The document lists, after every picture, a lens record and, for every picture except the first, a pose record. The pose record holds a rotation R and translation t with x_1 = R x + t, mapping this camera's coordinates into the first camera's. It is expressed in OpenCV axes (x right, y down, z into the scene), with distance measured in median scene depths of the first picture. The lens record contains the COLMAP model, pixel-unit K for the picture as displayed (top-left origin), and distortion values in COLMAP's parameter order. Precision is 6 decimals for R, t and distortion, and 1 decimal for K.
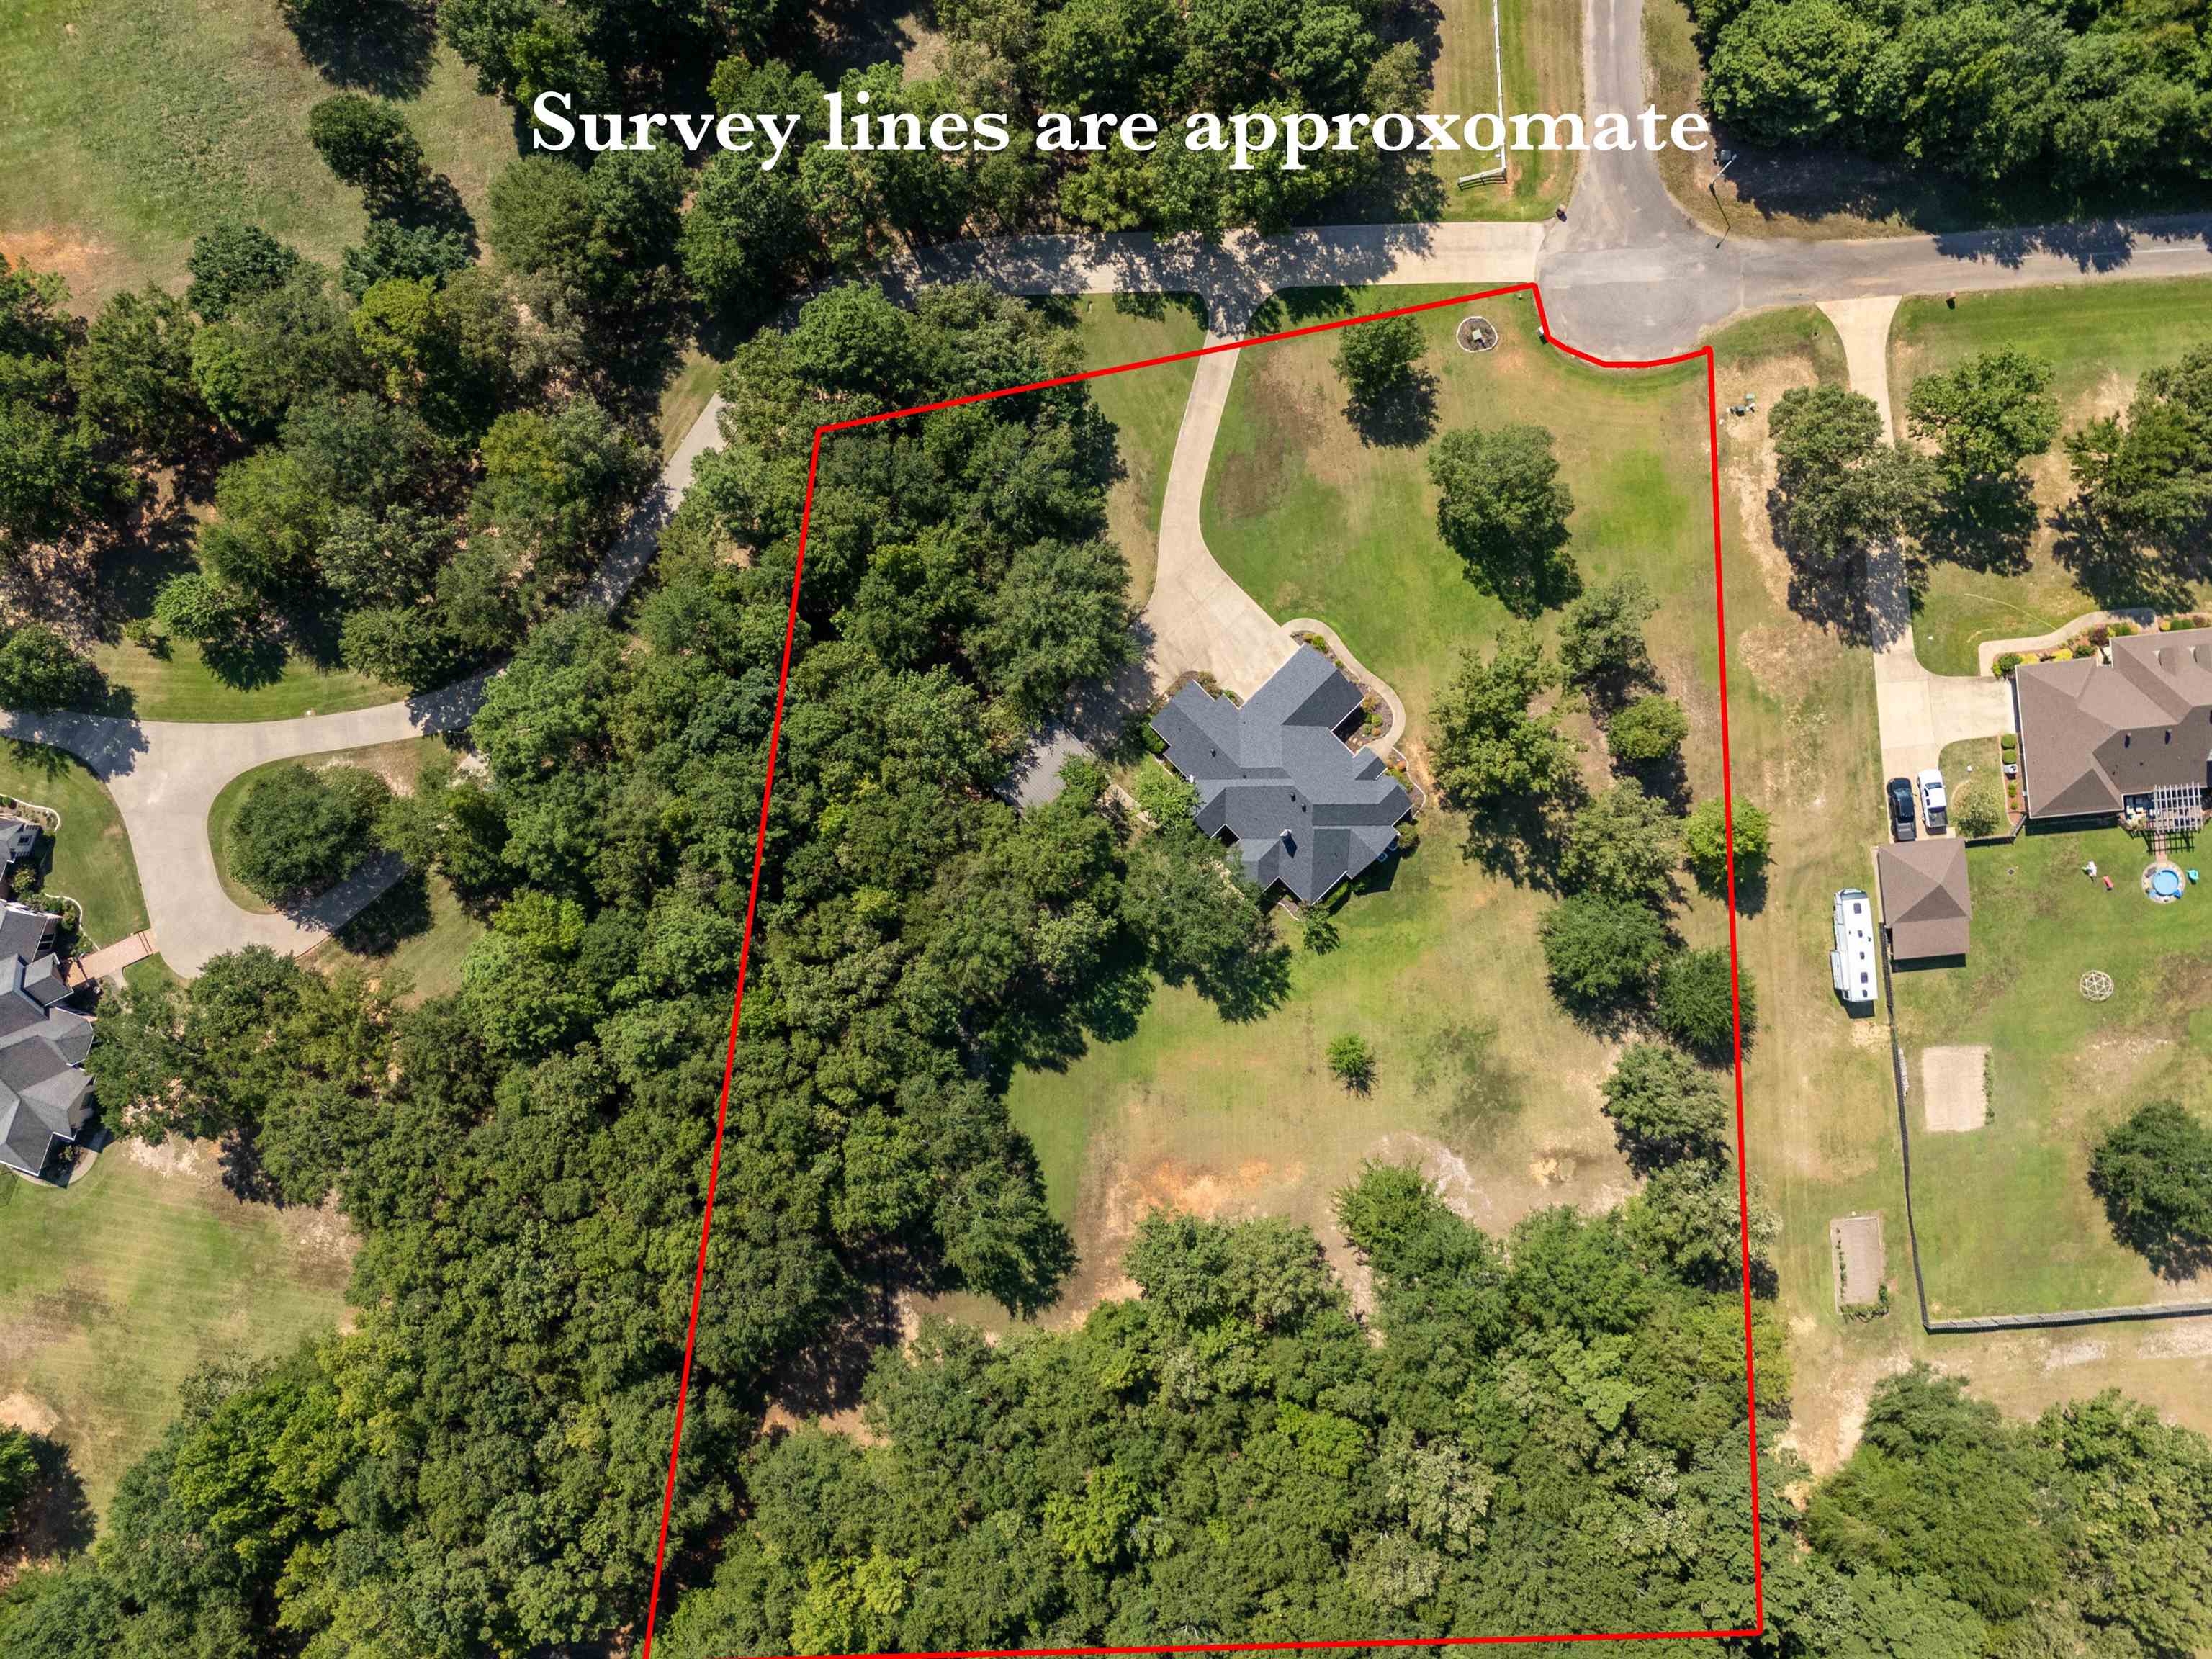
lens RADIAL K [[1649.3, 0, 1106.0], [0, 1649.3, 829.5], [0, 0, 1]] dist [0.010656, -0.000993]
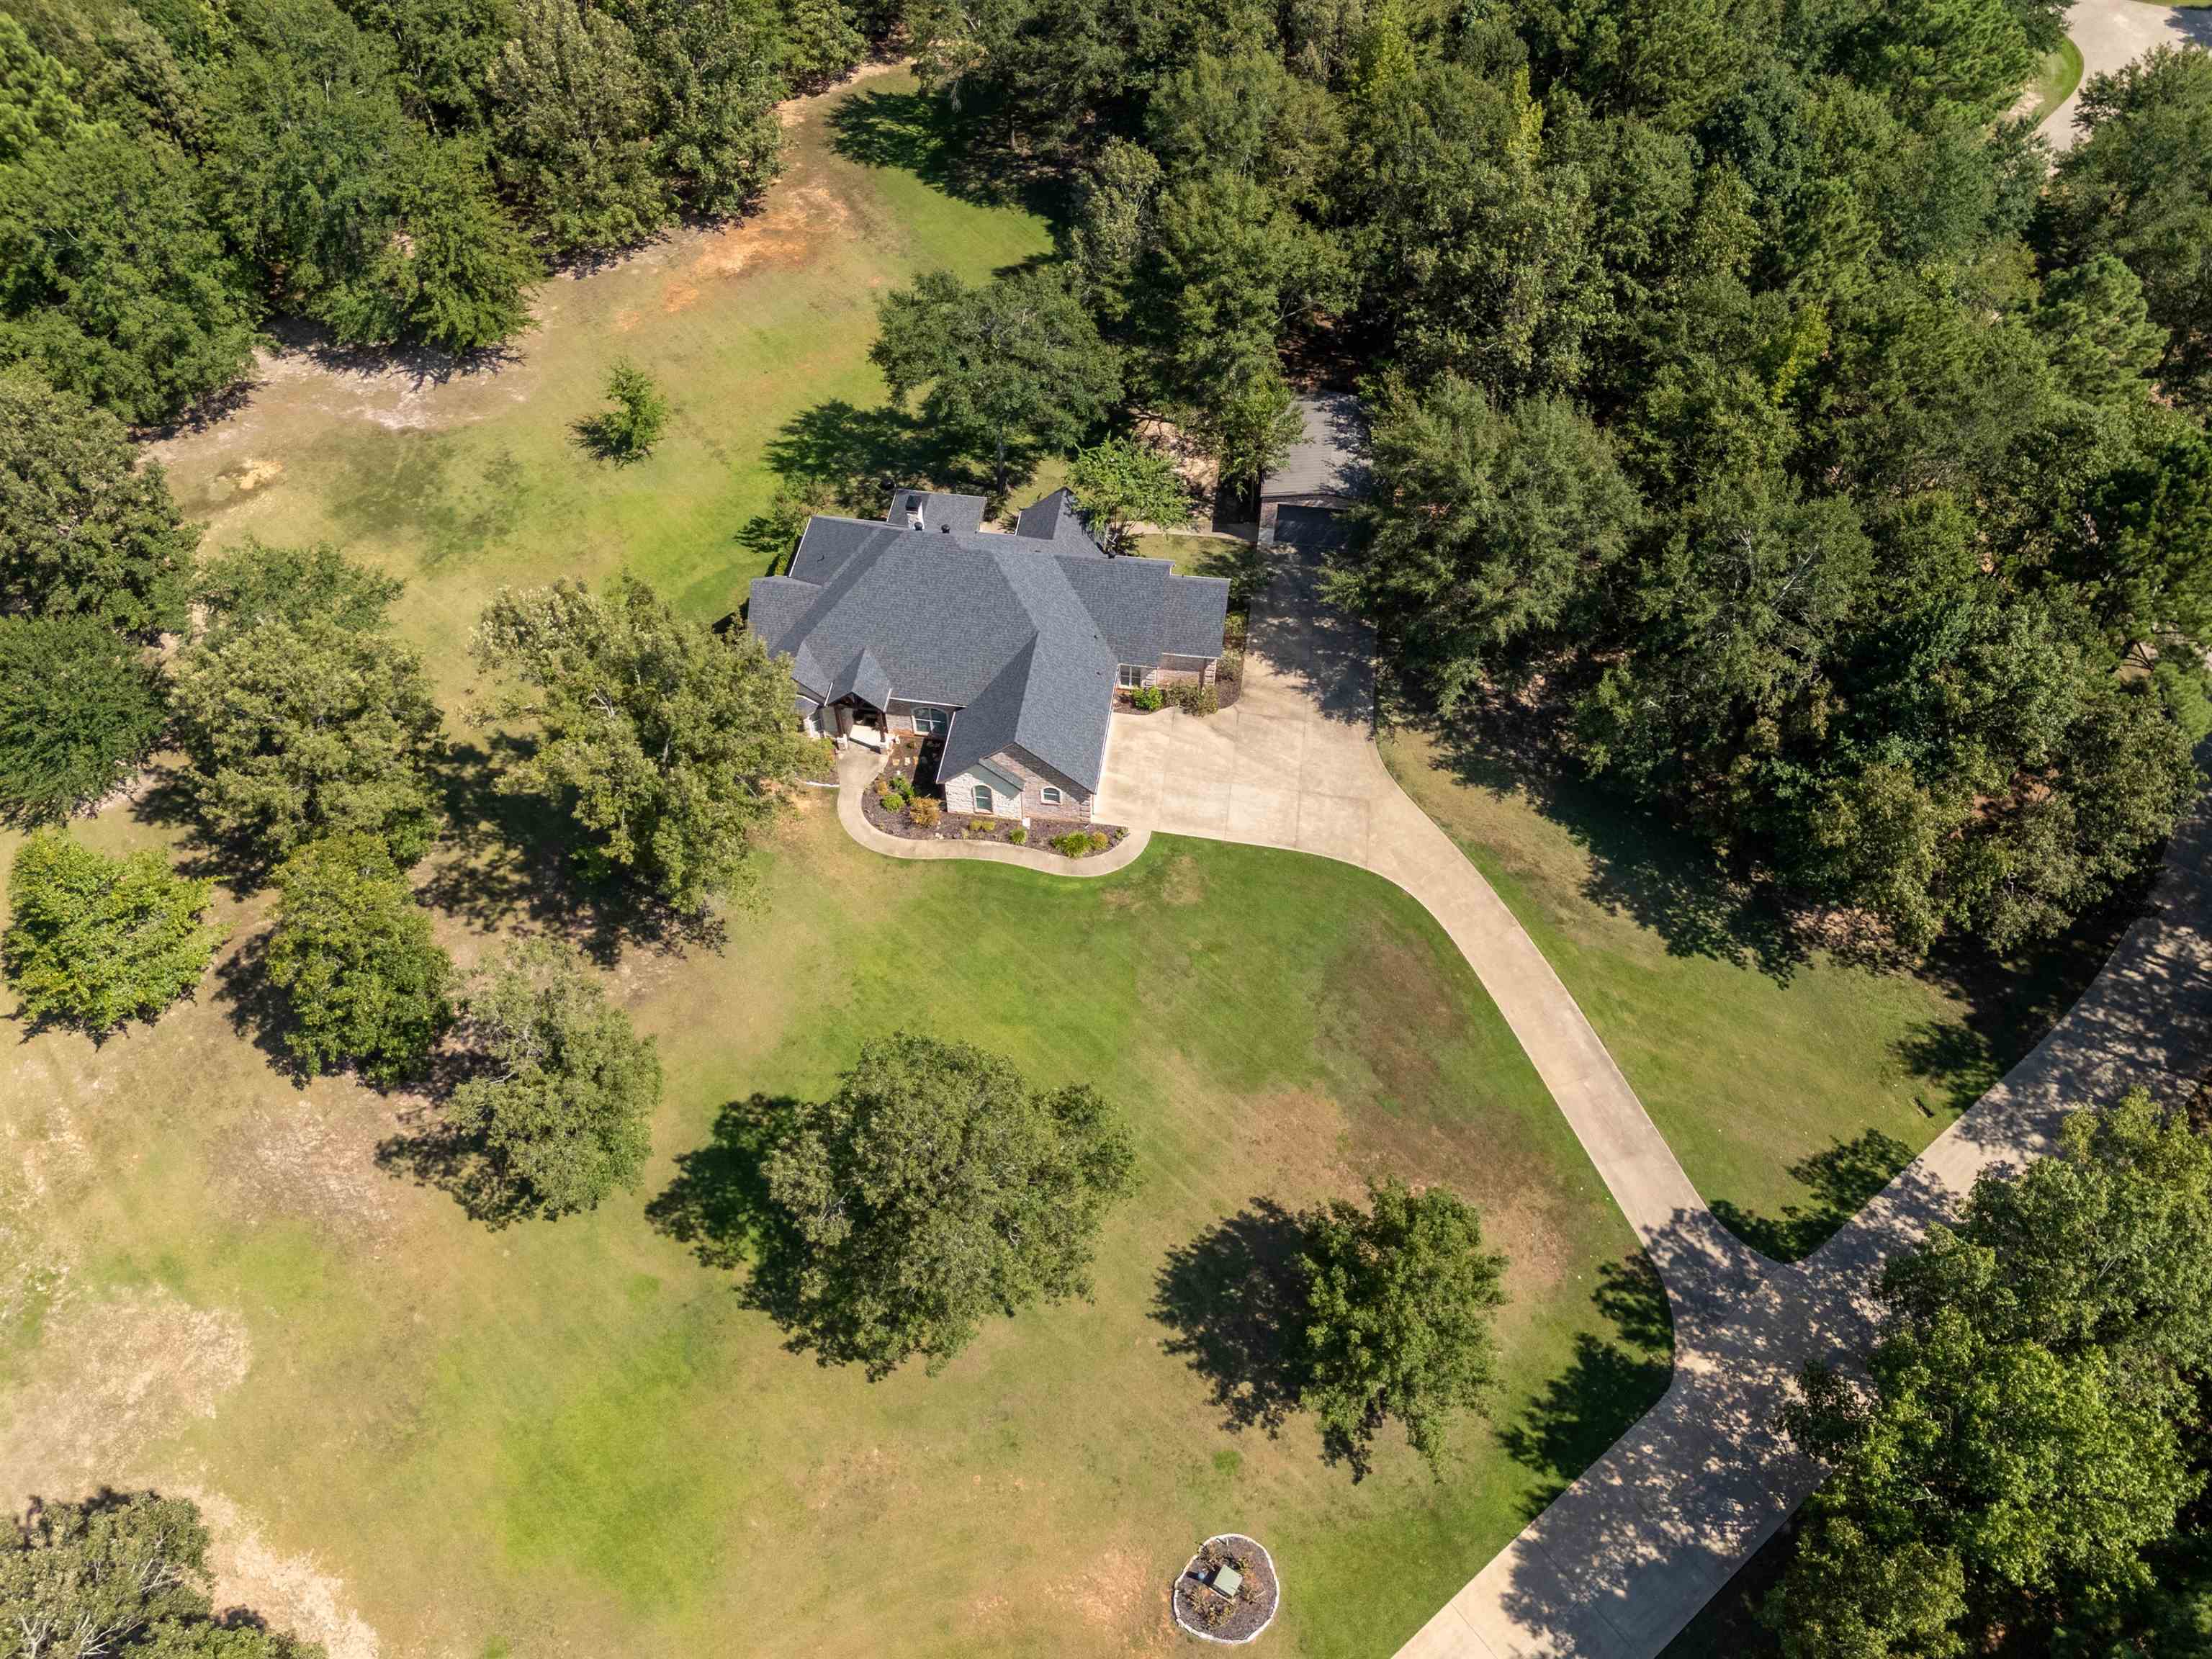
lens RADIAL K [[1649.3, 0, 1106.0], [0, 1649.3, 829.5], [0, 0, 1]] dist [0.010656, -0.000993]
pose [[-0.793574, 0.494709, -0.354265, 0.294207], [-0.608119, -0.624946, 0.489524, -0.359014], [0.020776, 0.603909, 0.796783, 0.594732]]
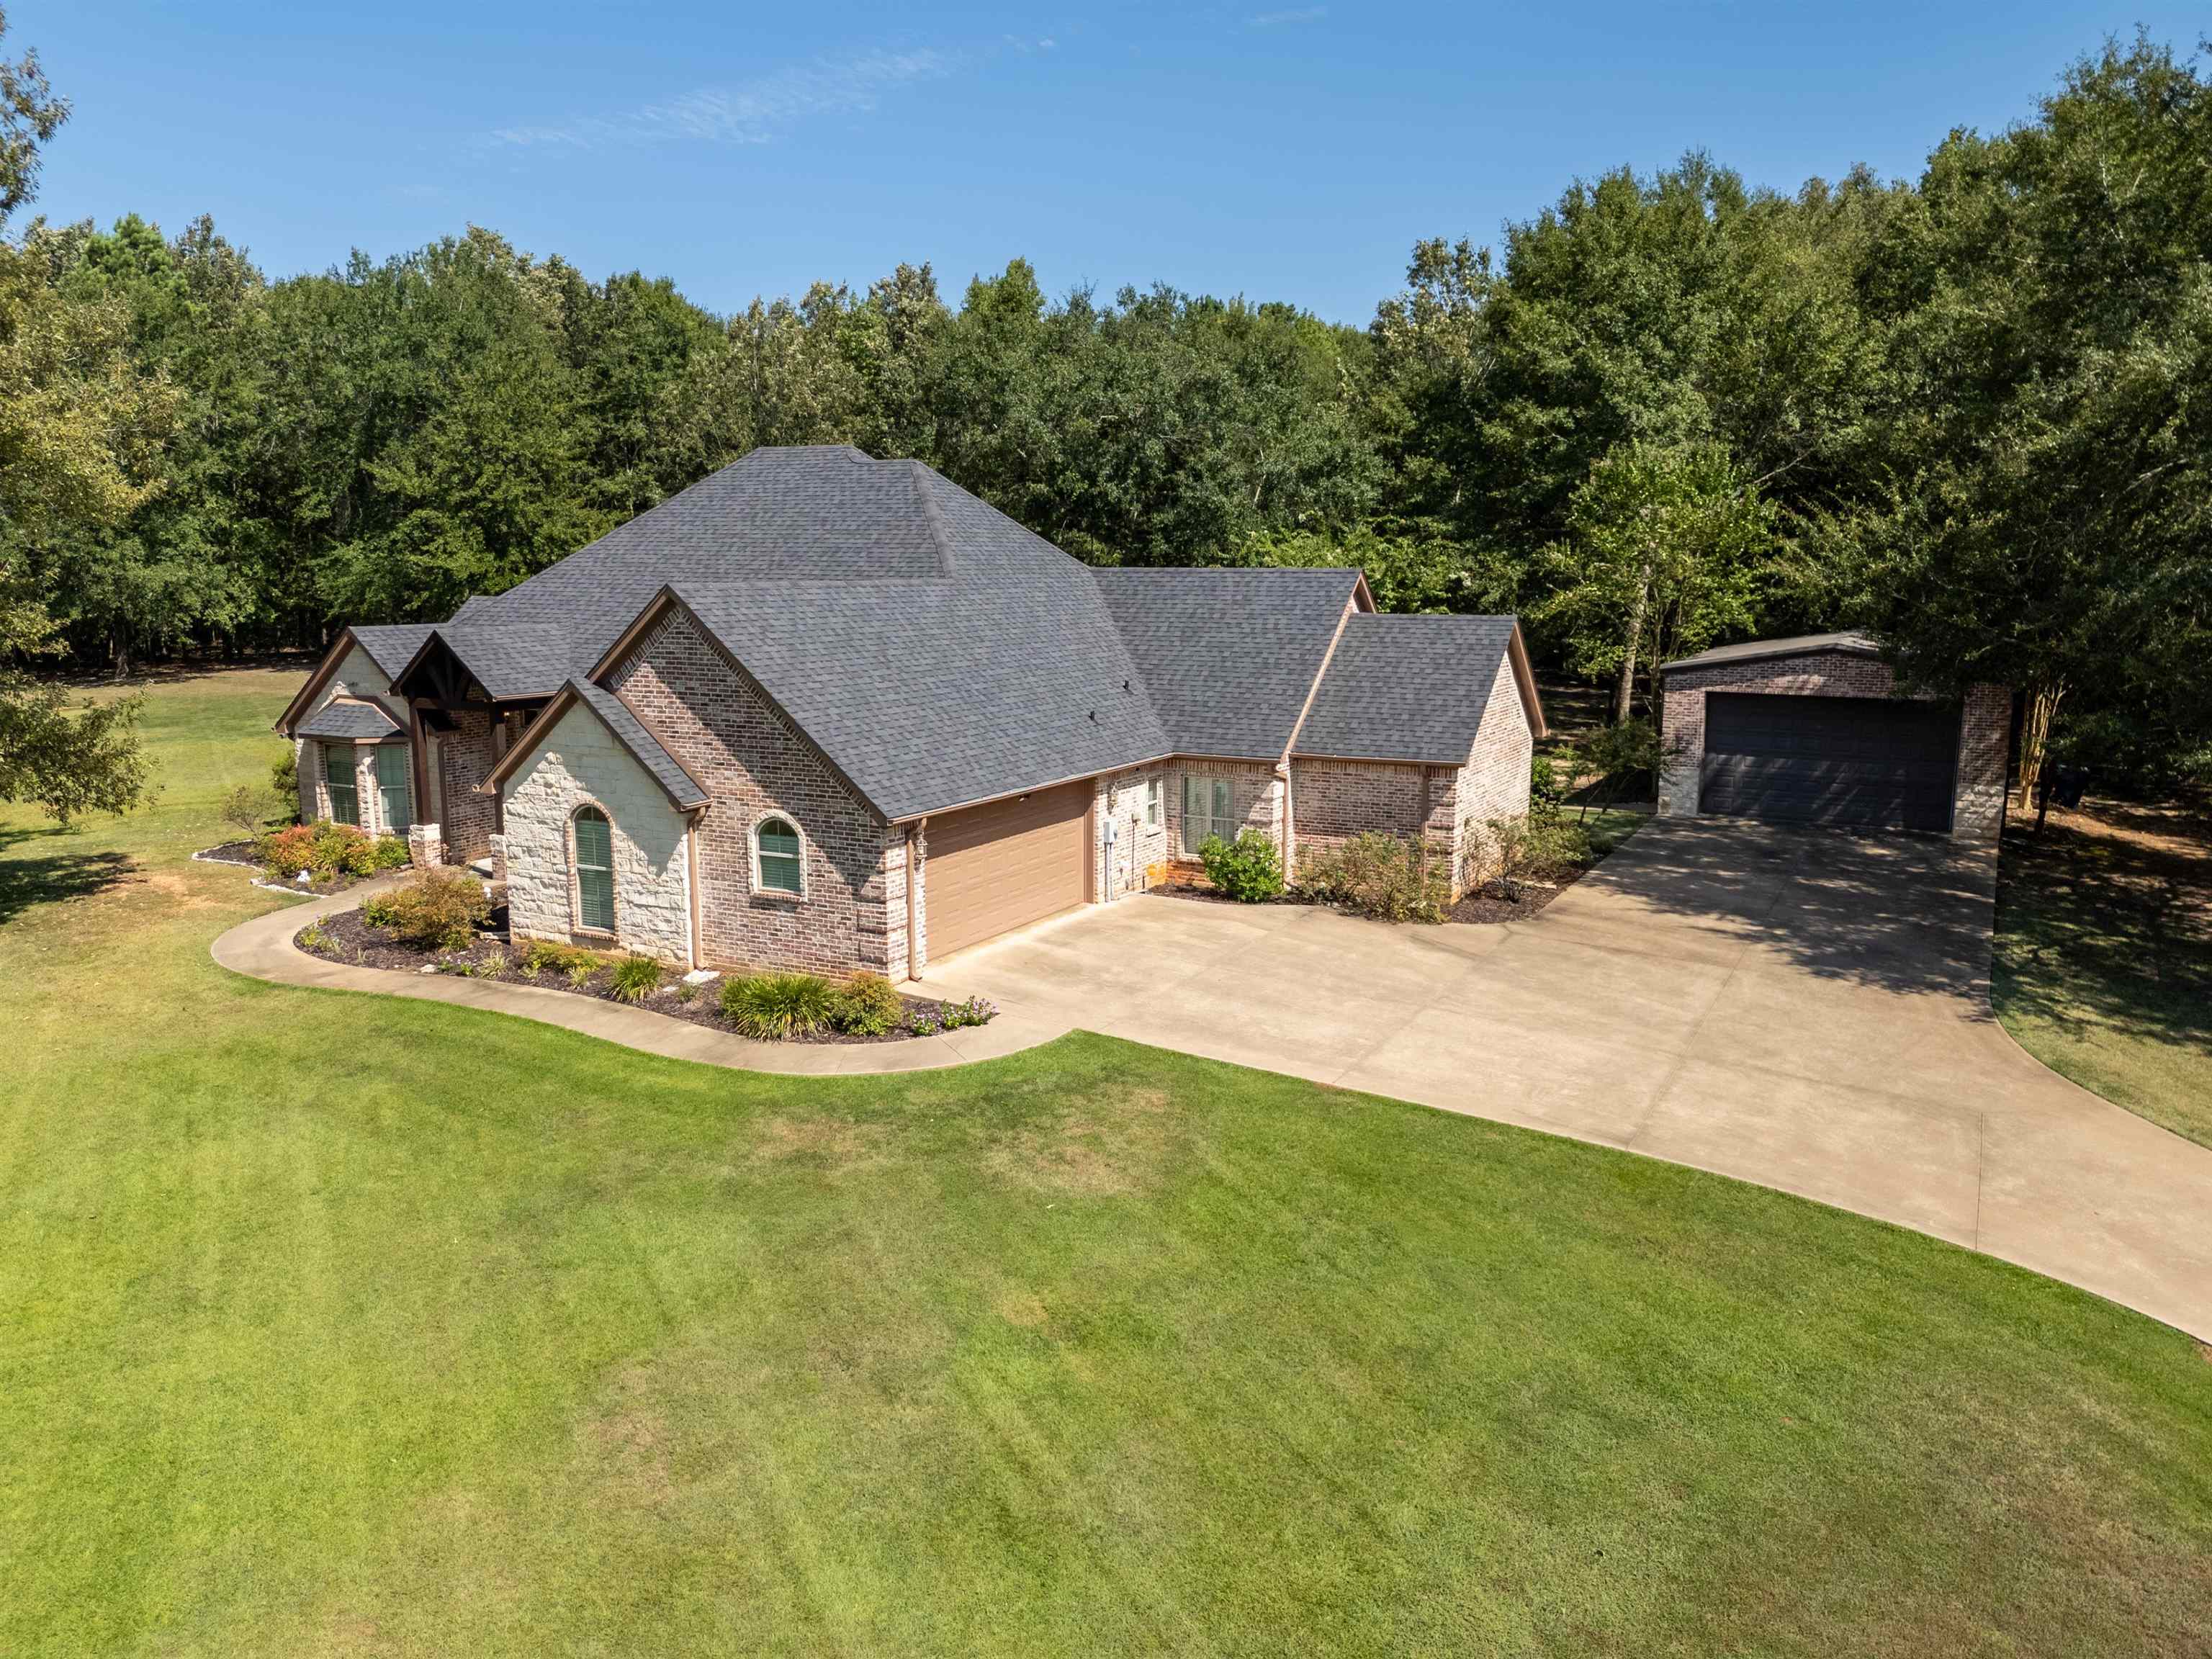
lens RADIAL K [[1649.3, 0, 1106.0], [0, 1649.3, 829.5], [0, 0, 1]] dist [0.010656, -0.000993]
pose [[-0.958070, 0.082272, -0.274468, 0.138645], [-0.284454, -0.157911, 0.945595, -0.247806], [0.034454, 0.984020, 0.174692, 0.955591]]
